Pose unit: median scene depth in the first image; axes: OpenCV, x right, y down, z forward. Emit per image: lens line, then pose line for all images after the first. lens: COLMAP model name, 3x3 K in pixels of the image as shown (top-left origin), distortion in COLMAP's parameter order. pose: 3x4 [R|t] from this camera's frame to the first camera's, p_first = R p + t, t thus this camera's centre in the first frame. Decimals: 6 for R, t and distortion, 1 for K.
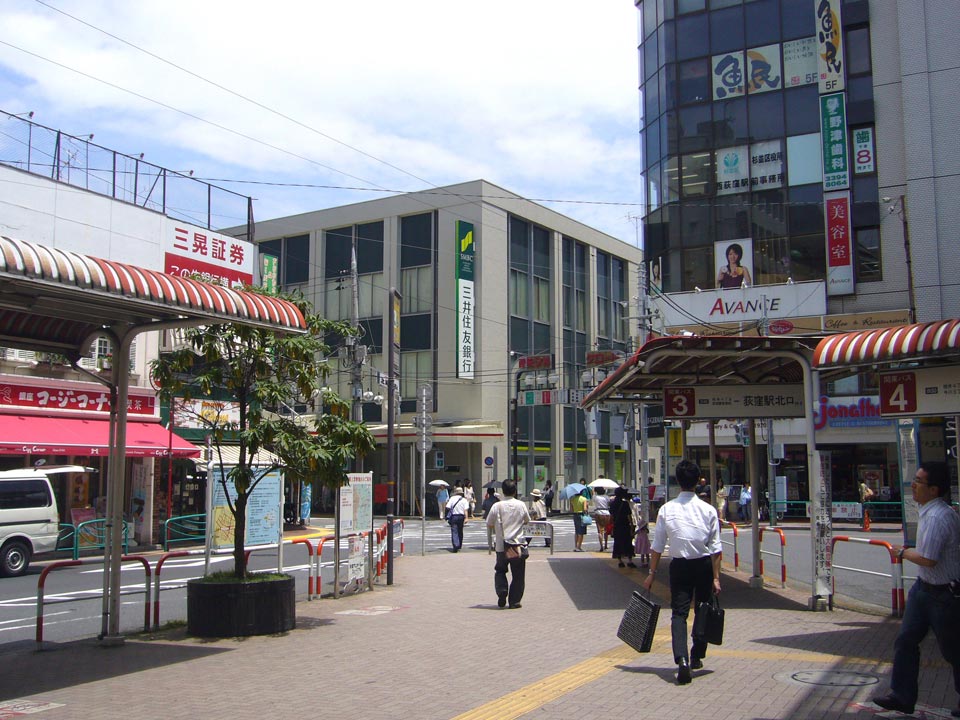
lens RADIAL K [[1049.6, 0, 480.0], [0, 1049.6, 360.0], [0, 0, 1]] dist [-0.083295, 0.023843]
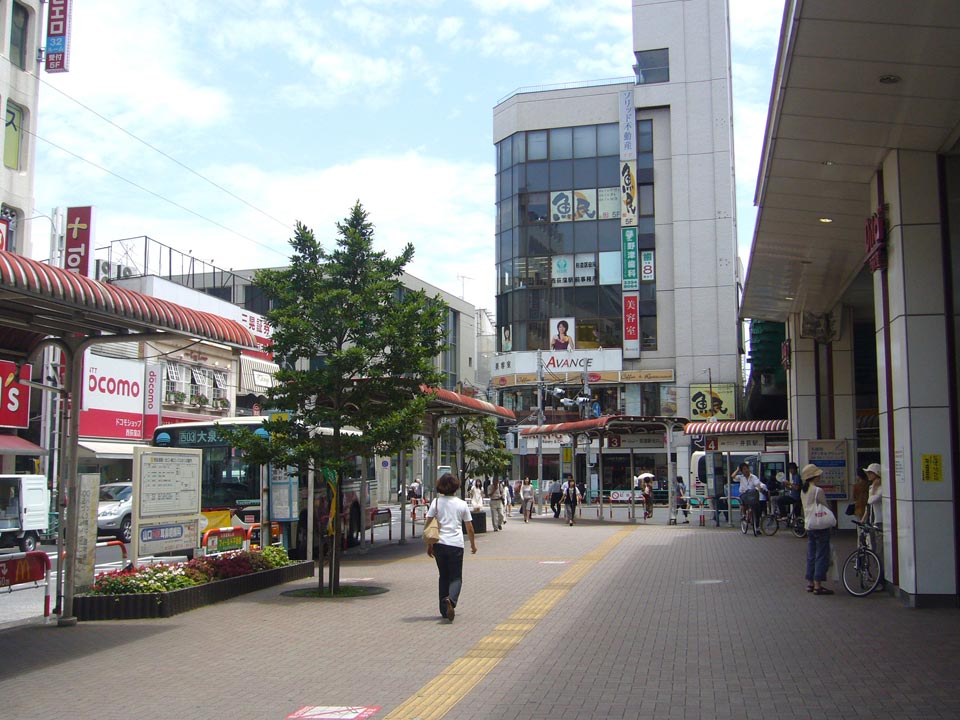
lens RADIAL K [[1049.6, 0, 480.0], [0, 1049.6, 360.0], [0, 0, 1]] dist [-0.083295, 0.023843]
pose [[0.966900, 0.026569, 0.253769, -0.260397], [-0.026659, 0.999640, -0.003085, -0.047150], [-0.253760, -0.003782, 0.967260, -0.445165]]
